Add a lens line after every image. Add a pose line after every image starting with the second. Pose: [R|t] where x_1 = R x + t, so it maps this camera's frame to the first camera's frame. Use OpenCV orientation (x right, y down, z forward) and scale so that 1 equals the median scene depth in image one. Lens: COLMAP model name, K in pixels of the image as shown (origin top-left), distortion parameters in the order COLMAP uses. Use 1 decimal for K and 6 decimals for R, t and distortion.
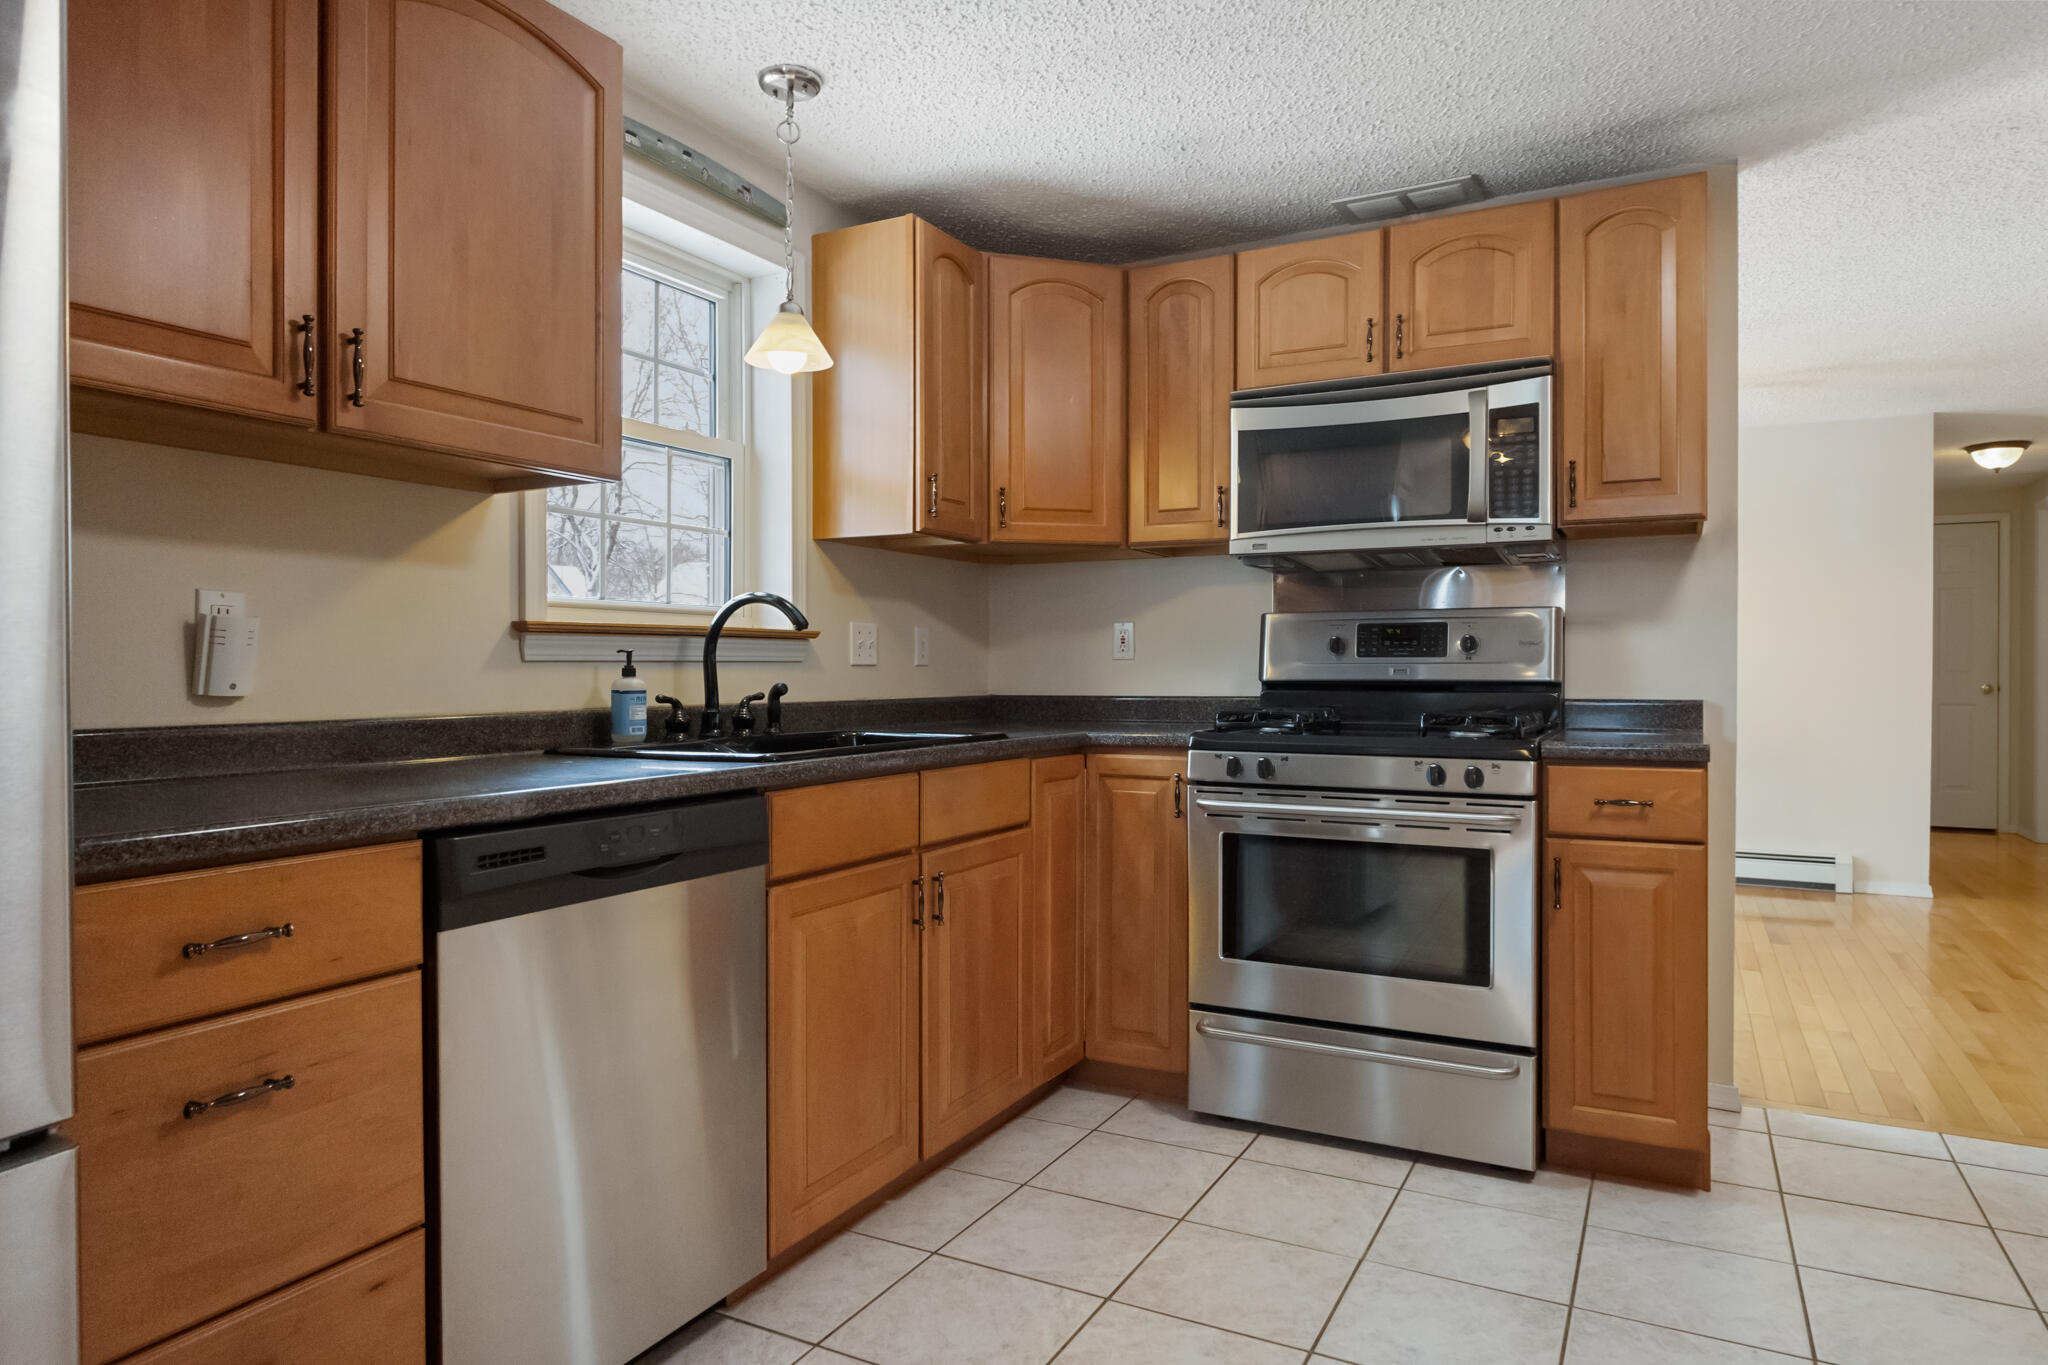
lens RADIAL K [[1237.5, 0, 1024.9], [0, 1237.5, 674.0], [0, 0, 1]] dist [0.001005, 0.000360]
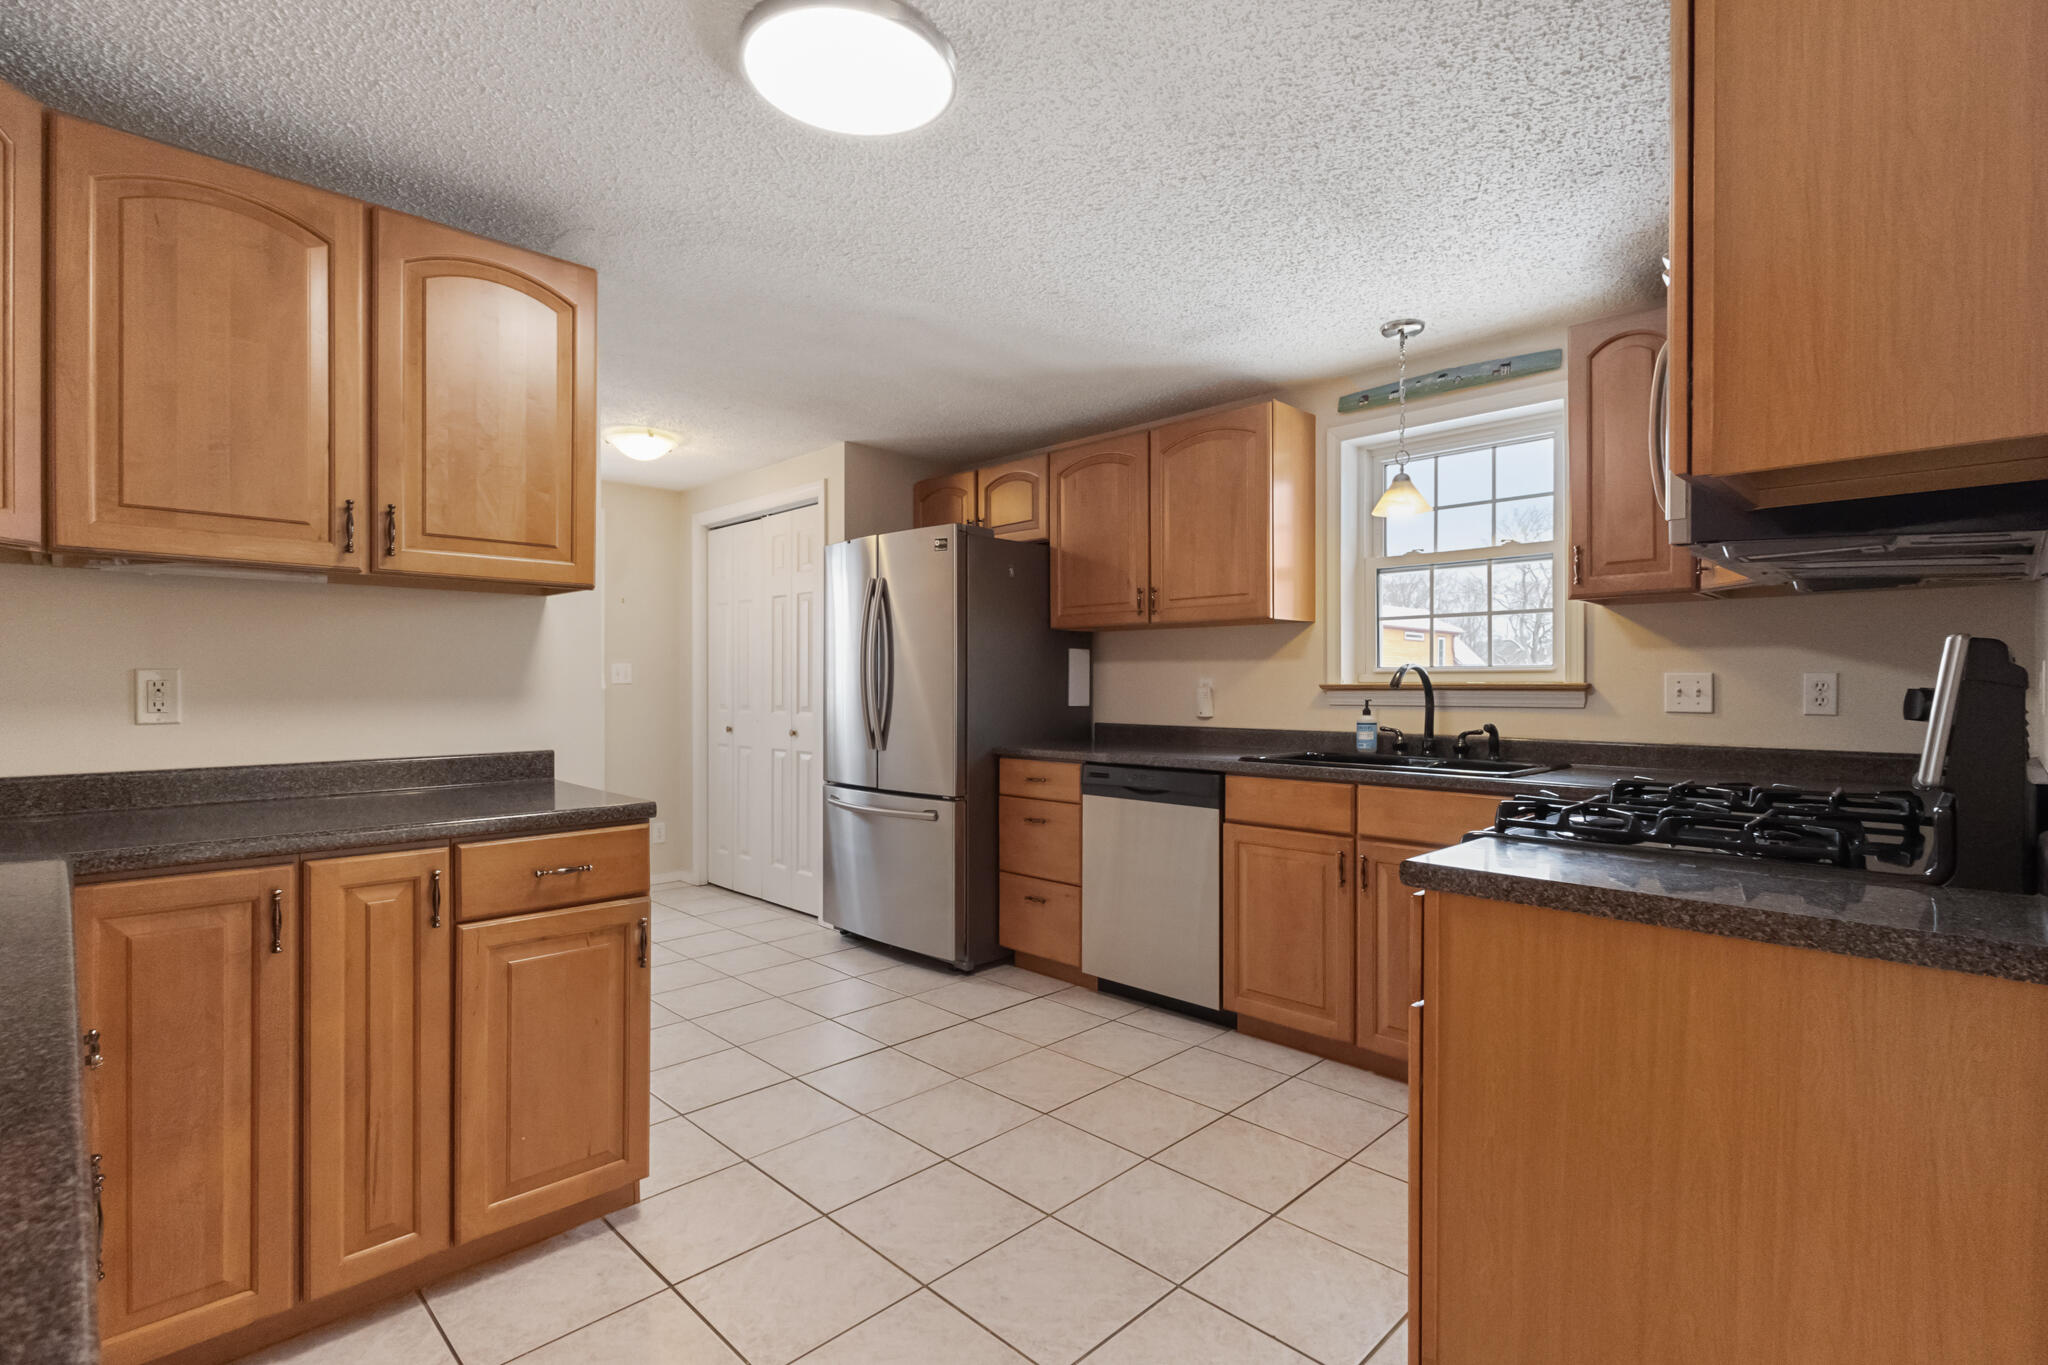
lens RADIAL K [[948.2, 0, 1011.9], [0, 948.2, 686.0], [0, 0, 1]] dist [0.003869, 0.000173]
pose [[-0.297288, 0.002758, -0.954784, 1.104962], [-0.001376, 0.999994, 0.003317, -0.042046], [0.954787, 0.002300, -0.297283, 0.919151]]
